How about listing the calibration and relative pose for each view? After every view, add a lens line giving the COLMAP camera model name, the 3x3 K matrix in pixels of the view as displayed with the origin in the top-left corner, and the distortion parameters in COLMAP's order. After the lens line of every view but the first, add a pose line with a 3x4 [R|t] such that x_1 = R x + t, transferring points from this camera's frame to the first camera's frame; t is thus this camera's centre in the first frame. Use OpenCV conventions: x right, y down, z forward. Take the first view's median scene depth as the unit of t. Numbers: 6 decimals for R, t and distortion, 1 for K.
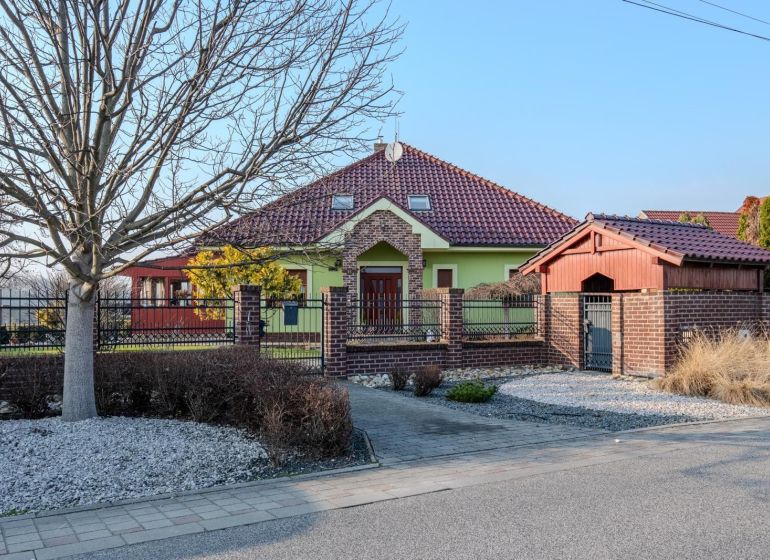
lens RADIAL K [[761.8, 0, 385.1], [0, 761.8, 281.2], [0, 0, 1]] dist [-0.007638, 0.000000]
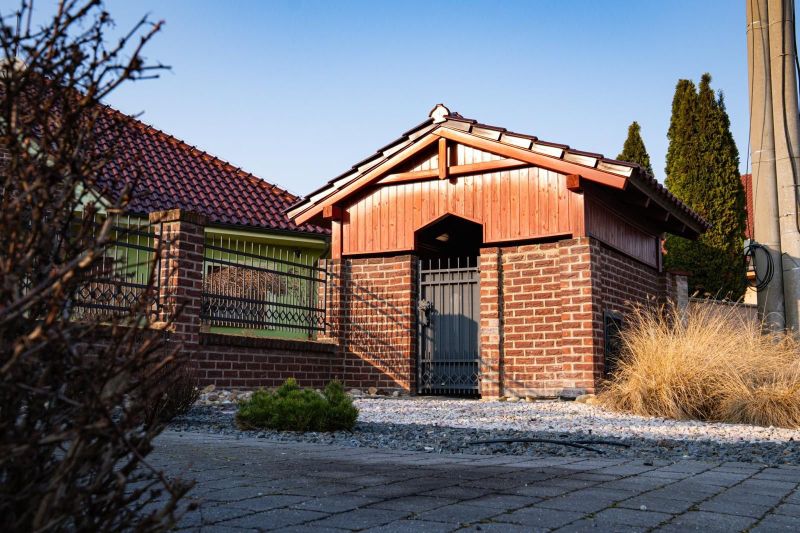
lens RADIAL K [[855.1, 0, 400.5], [0, 855.1, 266.1], [0, 0, 1]] dist [-0.009771, 0.000000]
pose [[0.883021, 0.072727, 0.463665, -0.035130], [-0.020192, 0.992893, -0.117284, 0.099352], [-0.468899, 0.094202, 0.878214, 0.478250]]
